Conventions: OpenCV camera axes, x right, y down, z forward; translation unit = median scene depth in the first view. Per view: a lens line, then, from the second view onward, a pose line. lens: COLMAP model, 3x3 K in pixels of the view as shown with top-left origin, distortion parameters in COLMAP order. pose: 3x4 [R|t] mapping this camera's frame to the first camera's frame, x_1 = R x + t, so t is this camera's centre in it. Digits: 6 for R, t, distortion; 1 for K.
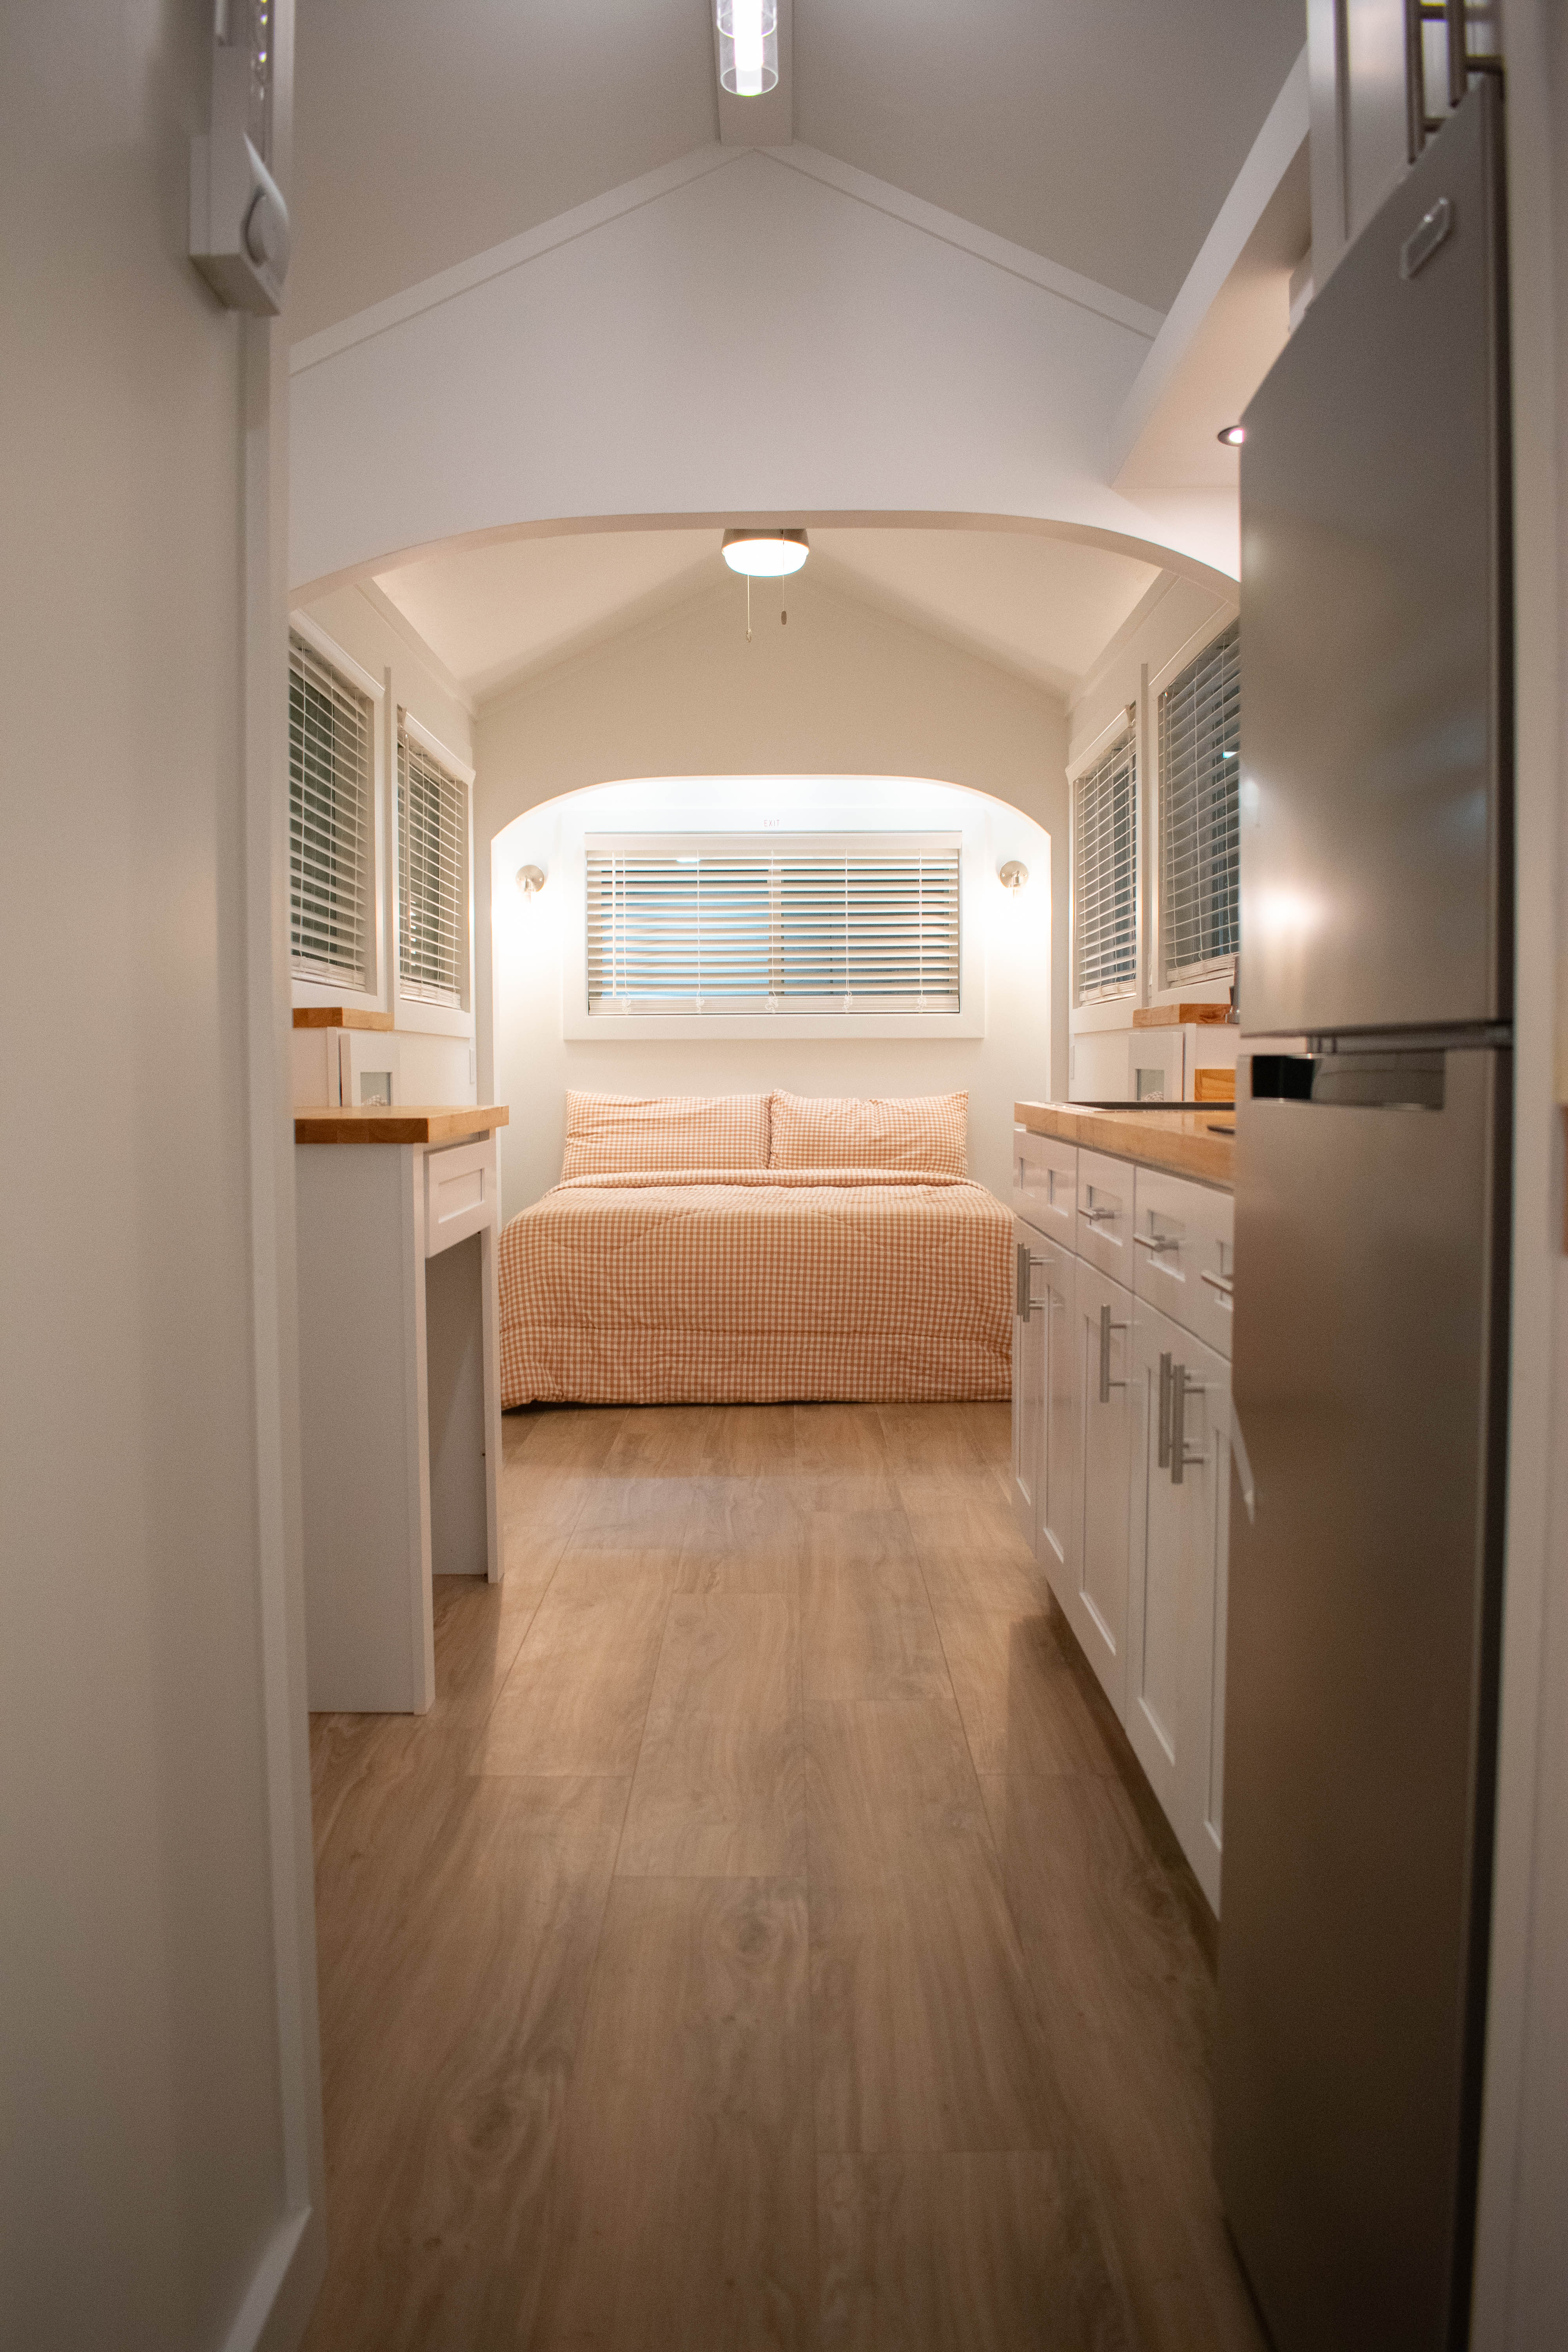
lens RADIAL K [[1892.8, 0, 784.0], [0, 1892.8, 1176.0], [0, 0, 1]] dist [-0.099506, 0.008296]
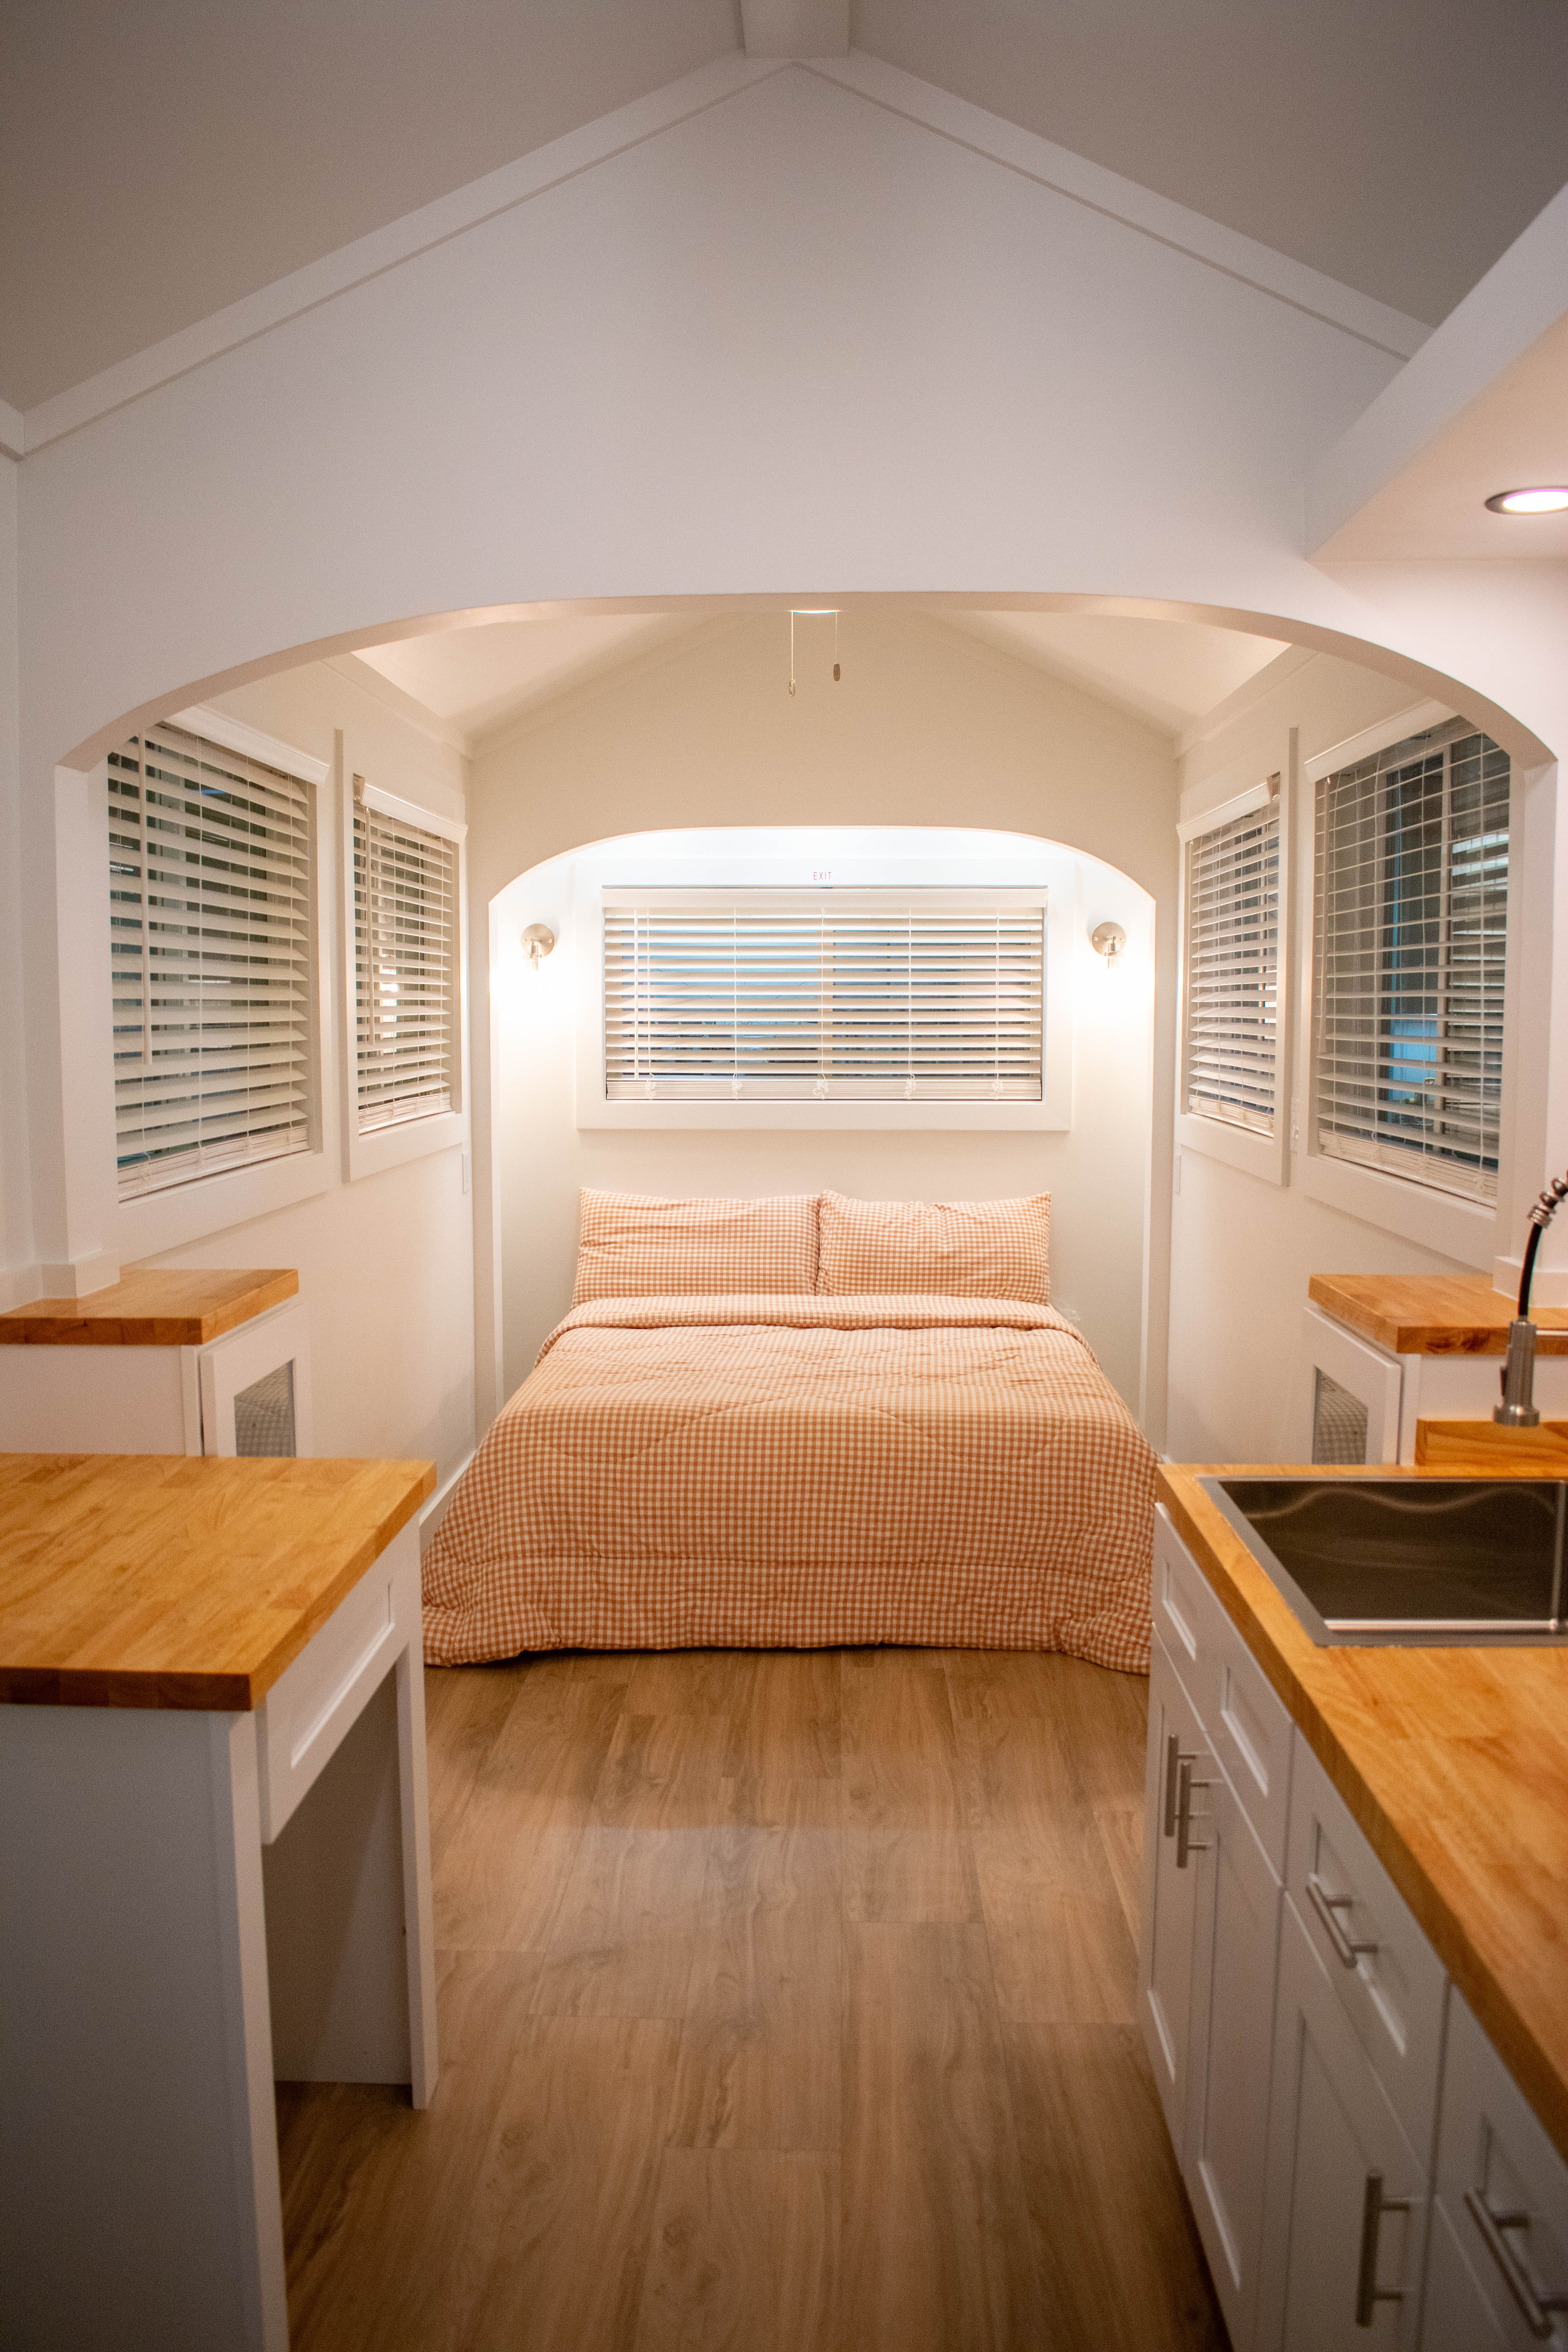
lens RADIAL K [[1892.8, 0, 784.0], [0, 1892.8, 1176.0], [0, 0, 1]] dist [-0.099506, 0.008296]
pose [[0.999557, 0.007663, -0.028755, 0.001867], [-0.006656, 0.999367, 0.034936, -0.089837], [0.029004, -0.034729, 0.998976, 0.162767]]
